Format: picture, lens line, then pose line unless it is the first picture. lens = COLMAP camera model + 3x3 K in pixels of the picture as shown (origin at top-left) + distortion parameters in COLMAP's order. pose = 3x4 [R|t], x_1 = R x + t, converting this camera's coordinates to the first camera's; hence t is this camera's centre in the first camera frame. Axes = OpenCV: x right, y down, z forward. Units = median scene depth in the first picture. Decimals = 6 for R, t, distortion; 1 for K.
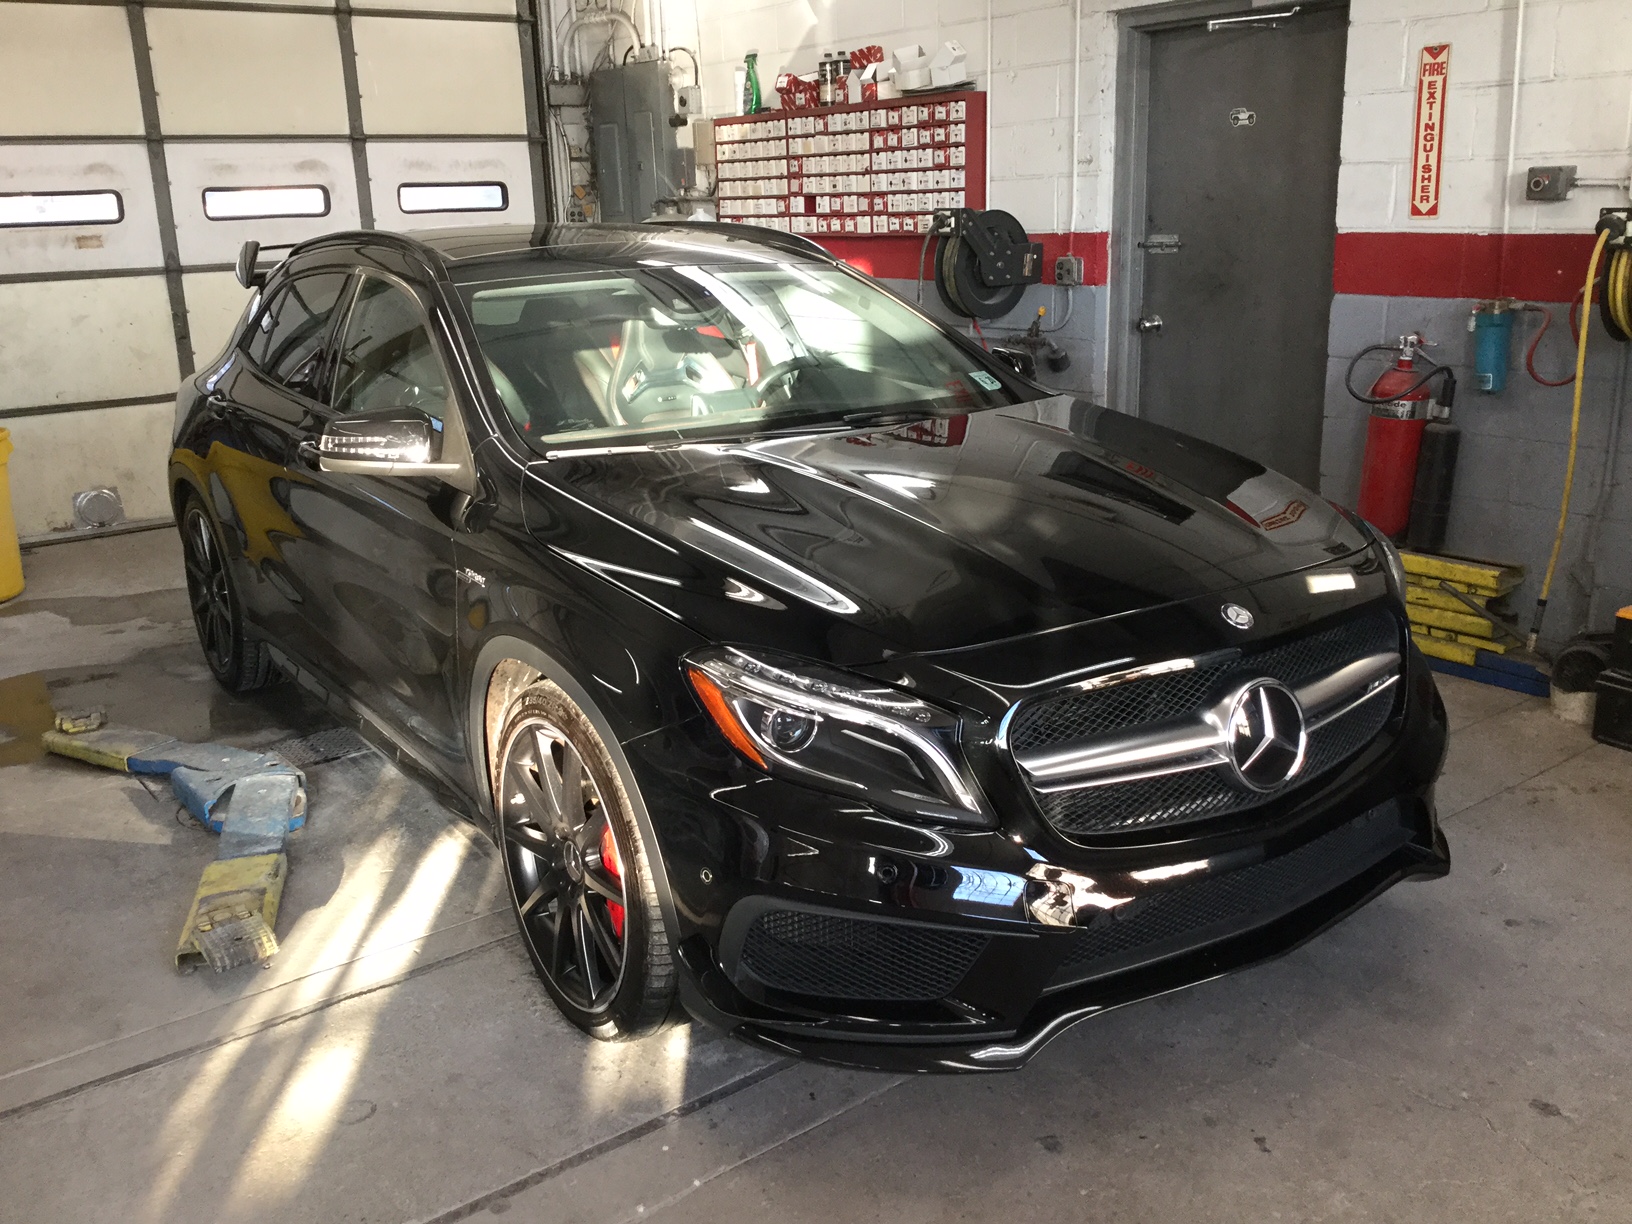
lens RADIAL K [[1457.5, 0, 816.0], [0, 1457.5, 612.0], [0, 0, 1]] dist [-0.001071, -0.004723]
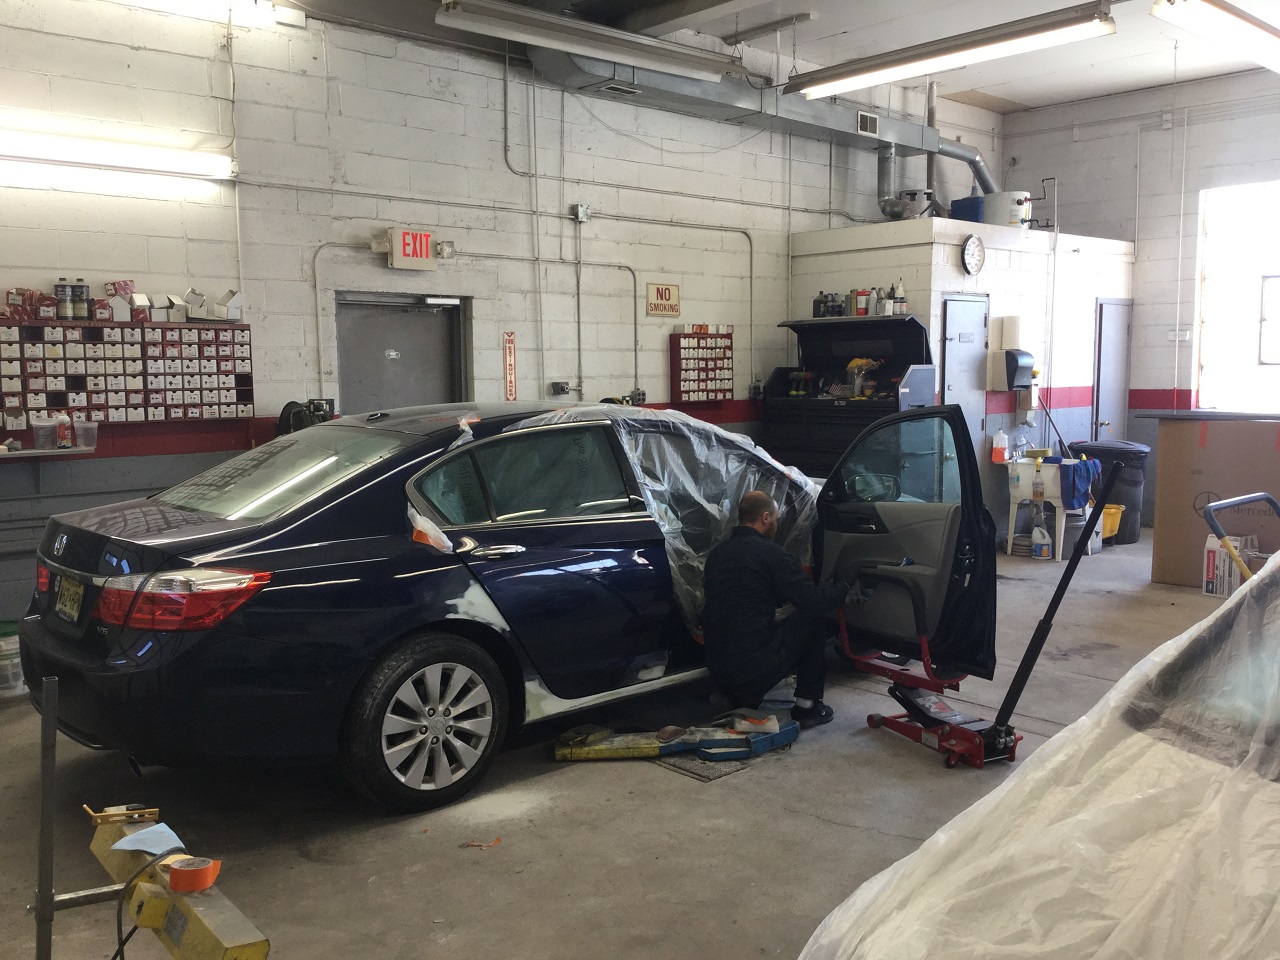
lens RADIAL K [[1150.4, 0, 640.0], [0, 1150.4, 480.0], [0, 0, 1]] dist [0.002124, -0.164150]
pose [[-0.086536, -0.057617, 0.994581, -1.011644], [0.284513, 0.955320, 0.080098, -0.172330], [-0.954759, 0.289902, -0.066277, 0.686626]]
